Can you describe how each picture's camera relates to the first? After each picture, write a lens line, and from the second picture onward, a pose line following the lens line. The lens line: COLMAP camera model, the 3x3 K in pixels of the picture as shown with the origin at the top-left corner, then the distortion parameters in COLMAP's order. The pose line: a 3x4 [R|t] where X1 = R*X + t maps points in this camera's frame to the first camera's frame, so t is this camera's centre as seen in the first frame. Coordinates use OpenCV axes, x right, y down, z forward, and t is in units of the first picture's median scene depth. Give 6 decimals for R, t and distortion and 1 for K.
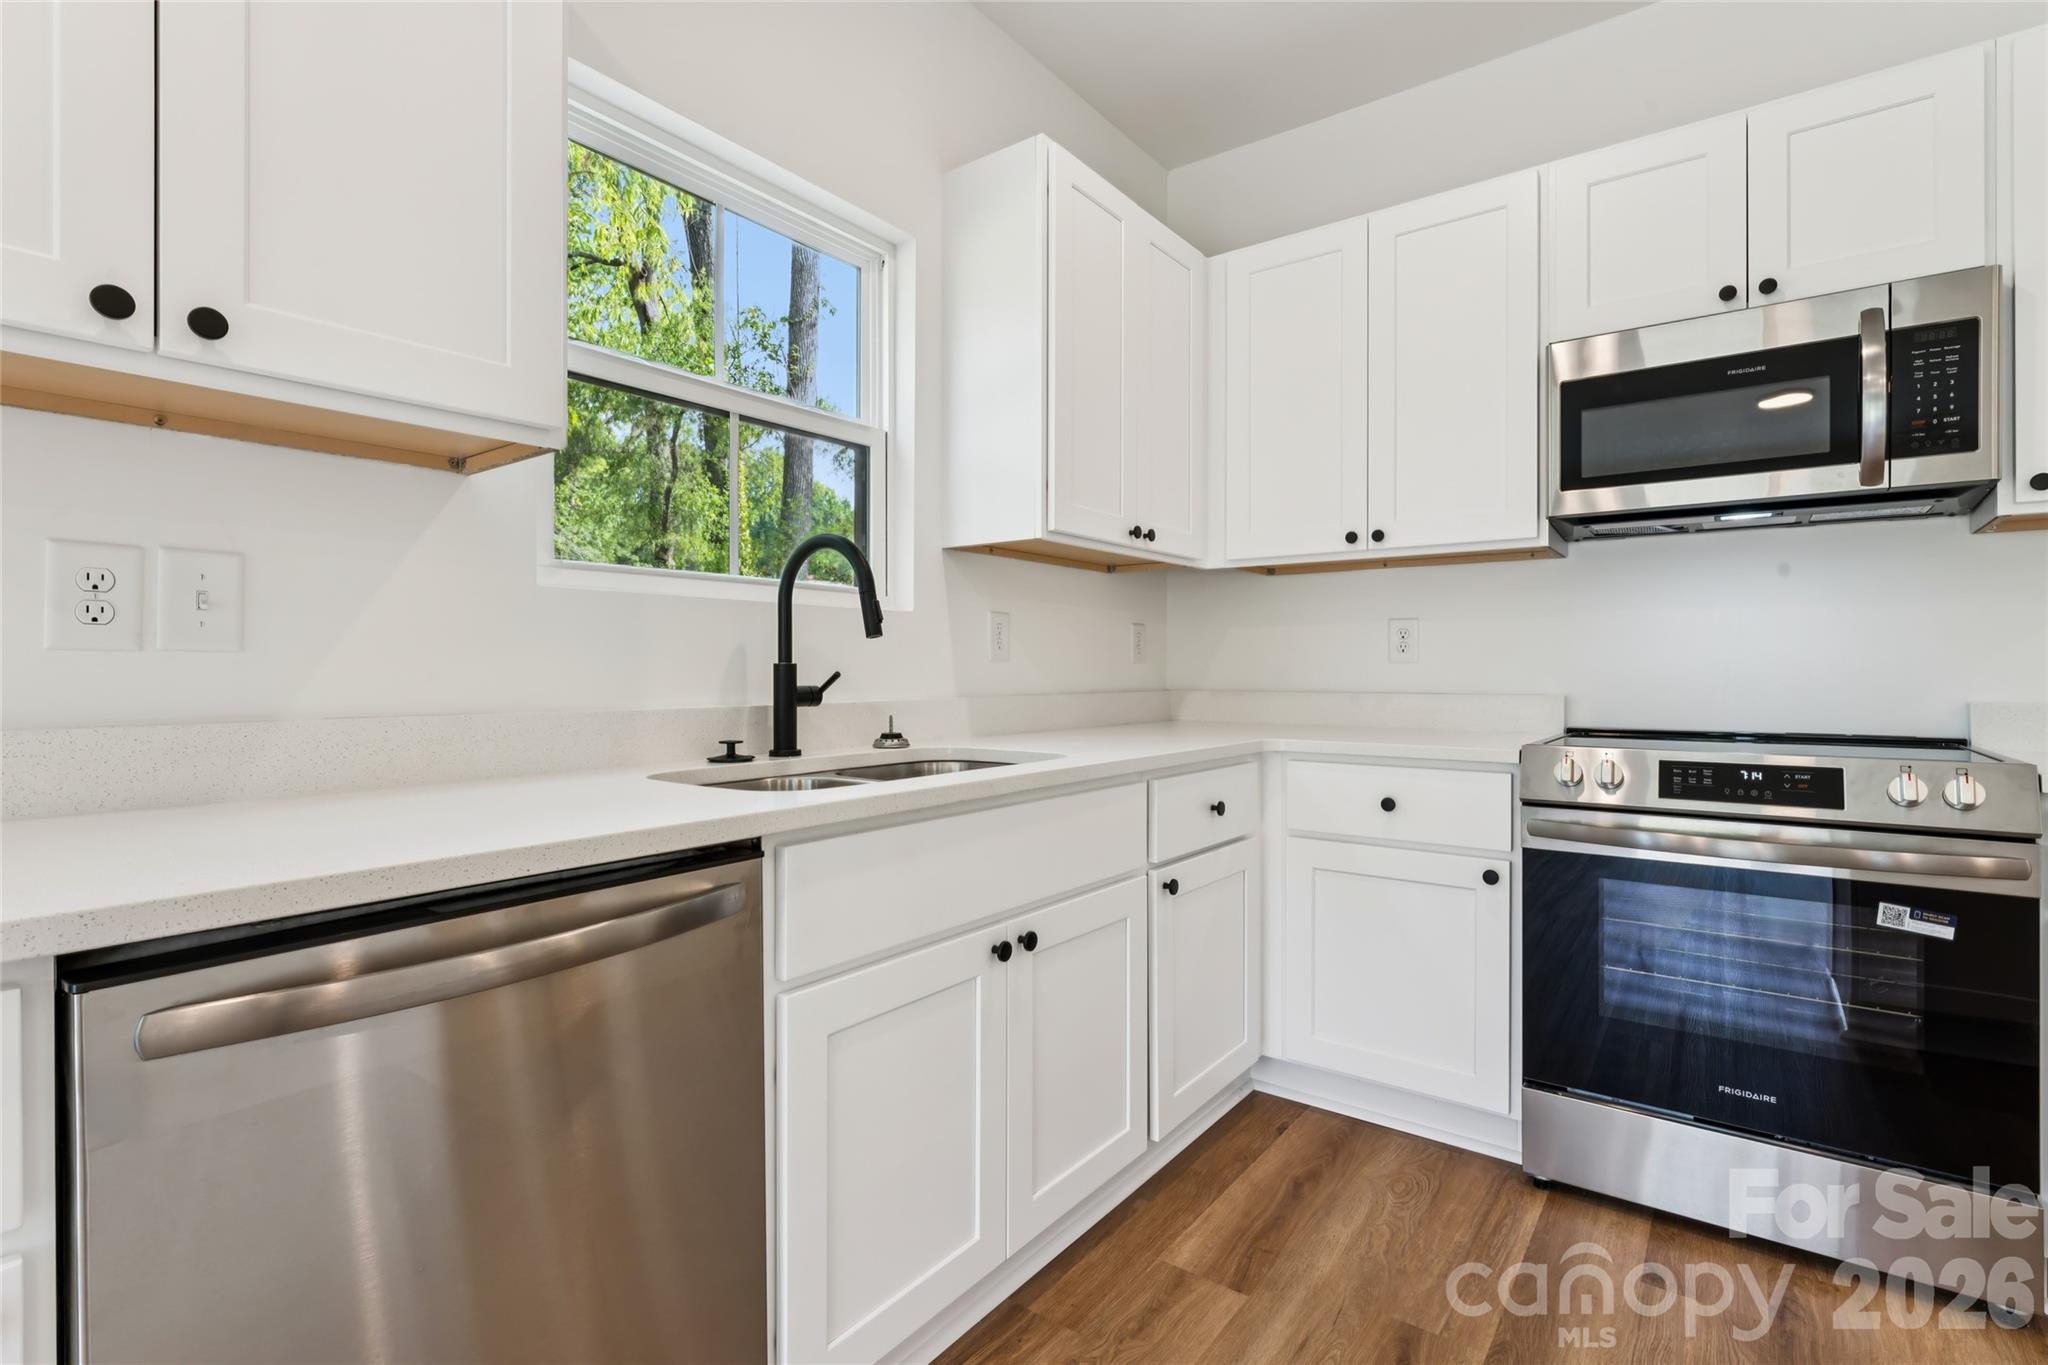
lens RADIAL K [[951.8, 0, 1036.0], [0, 951.8, 668.5], [0, 0, 1]] dist [-0.004433, 0.001428]
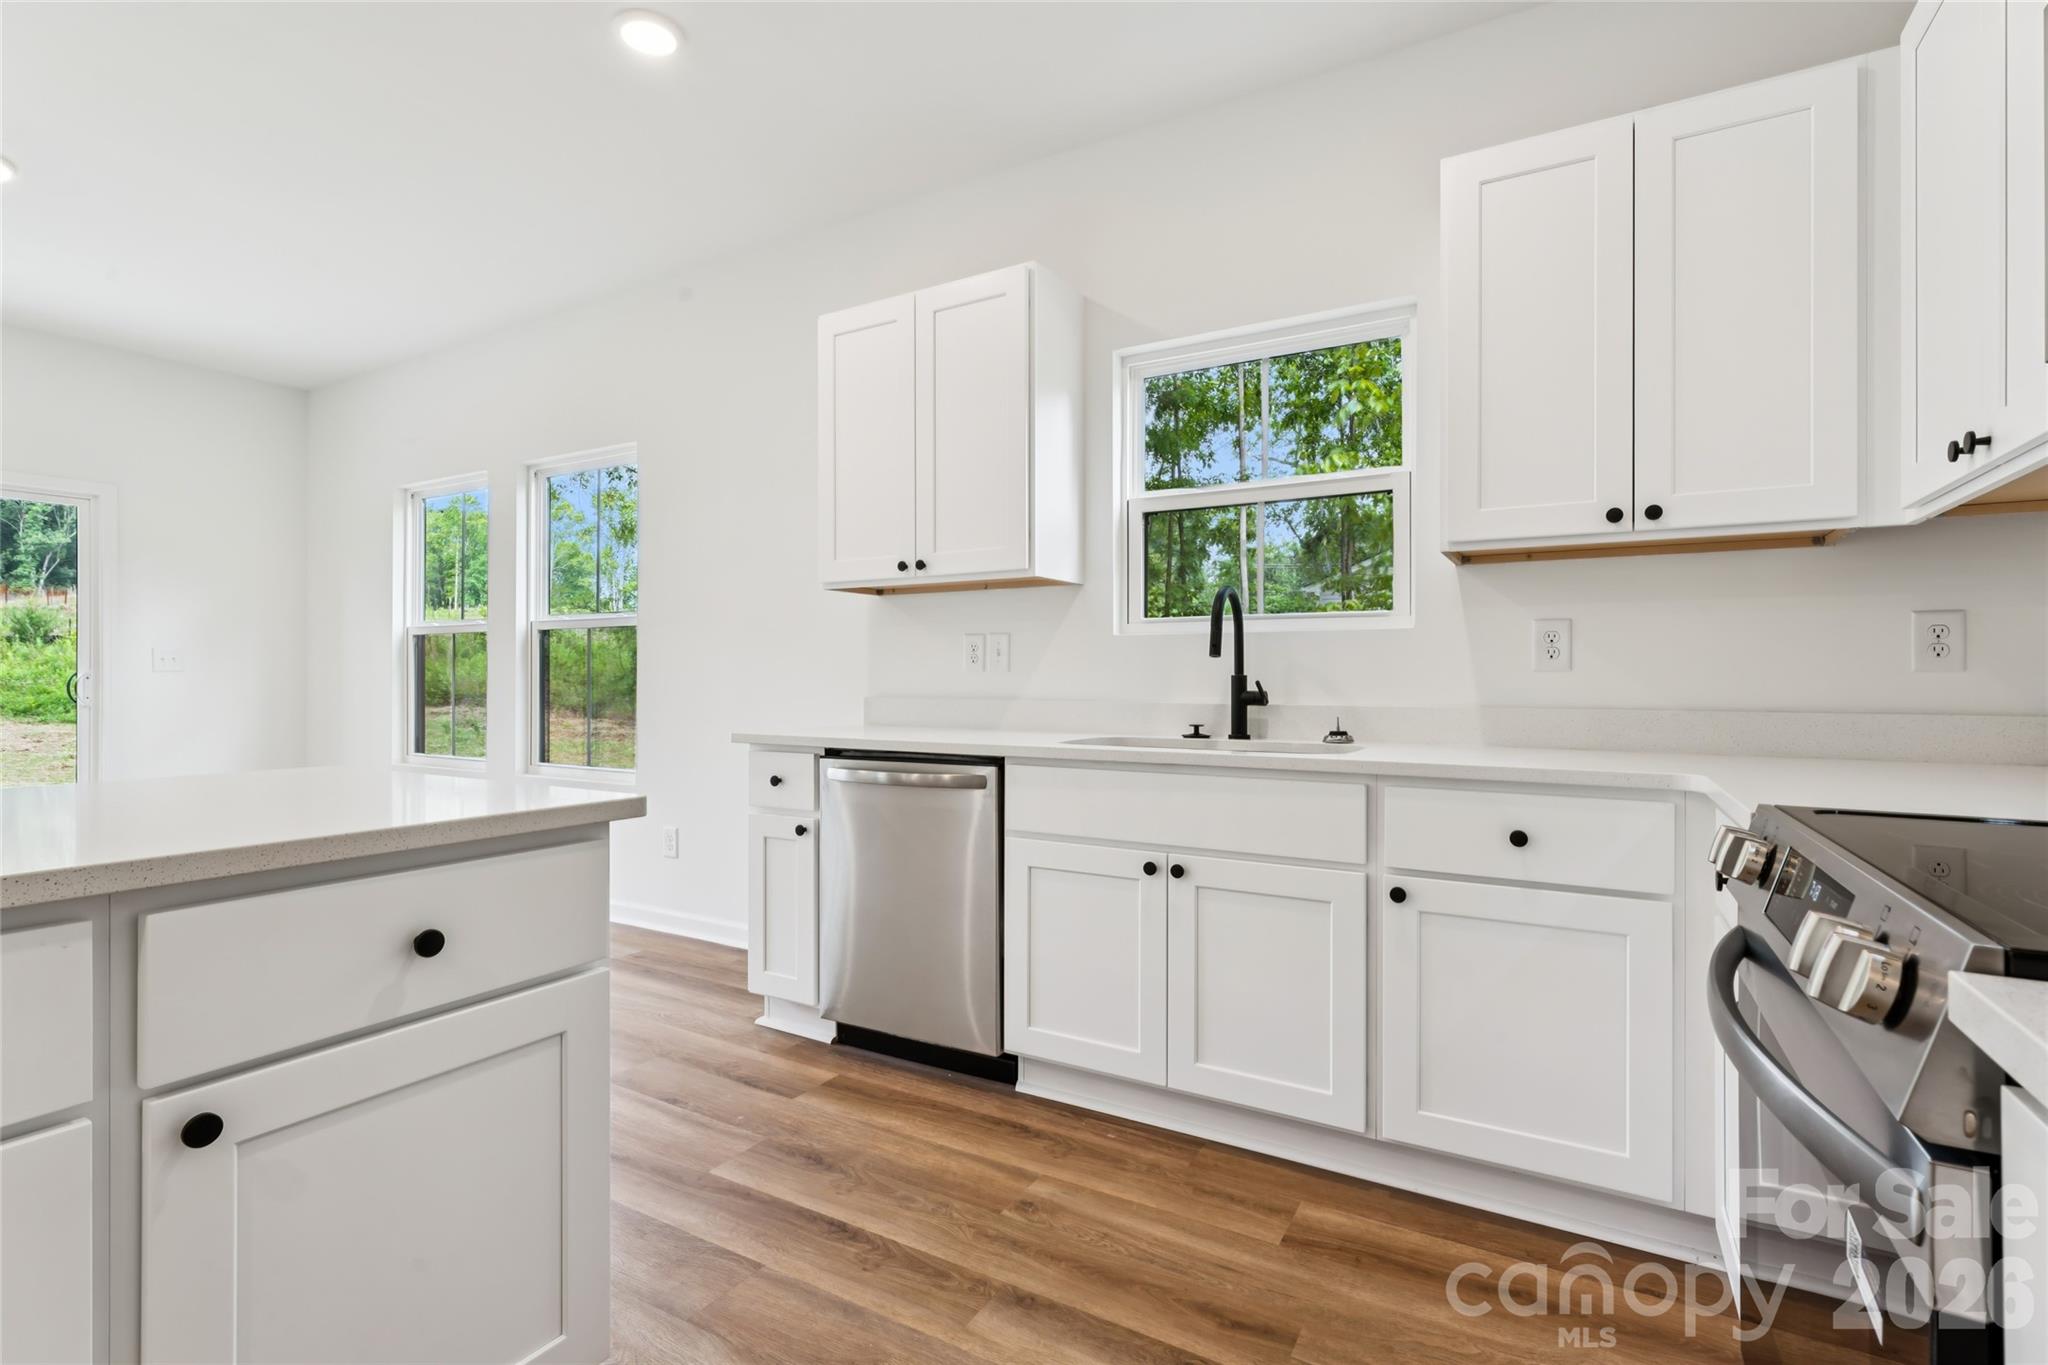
lens RADIAL K [[951.8, 0, 1034.3], [0, 951.8, 677.2], [0, 0, 1]] dist [-0.004433, 0.001428]
pose [[0.120184, -0.004417, -0.992742, 1.113561], [-0.002086, 0.999987, -0.004702, 0.005068], [0.992749, 0.002636, 0.120174, 0.502797]]
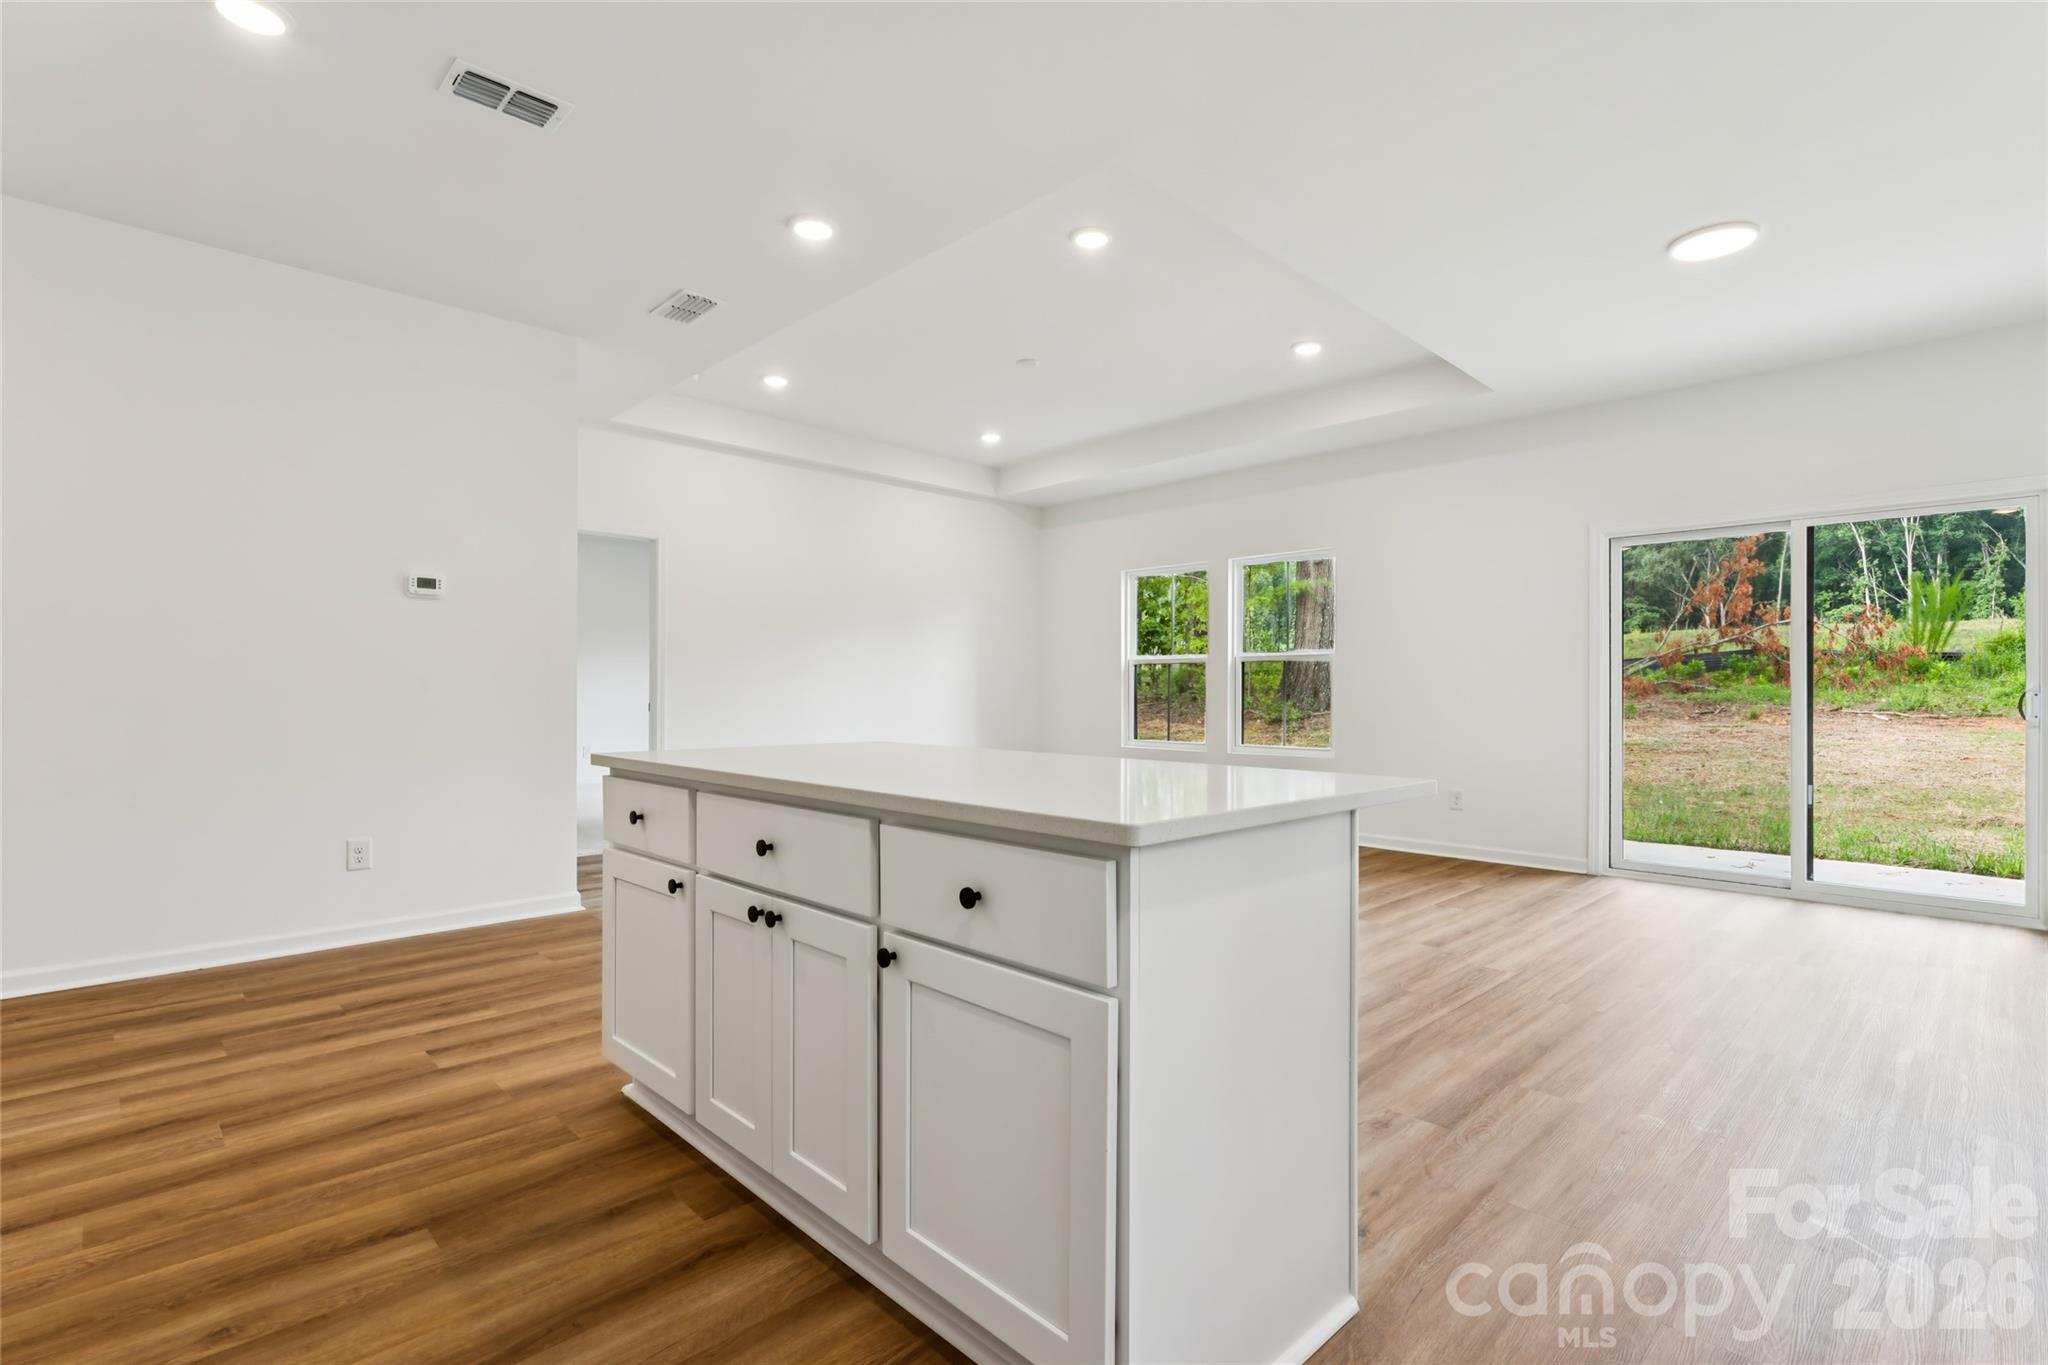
lens RADIAL K [[951.8, 0, 1023.2], [0, 951.8, 688.3], [0, 0, 1]] dist [-0.004433, 0.001428]
pose [[-0.987586, -0.004146, 0.157022, 0.336860], [-0.004522, 0.999988, -0.002036, 0.003486], [-0.157011, -0.002721, -0.987593, 0.932513]]
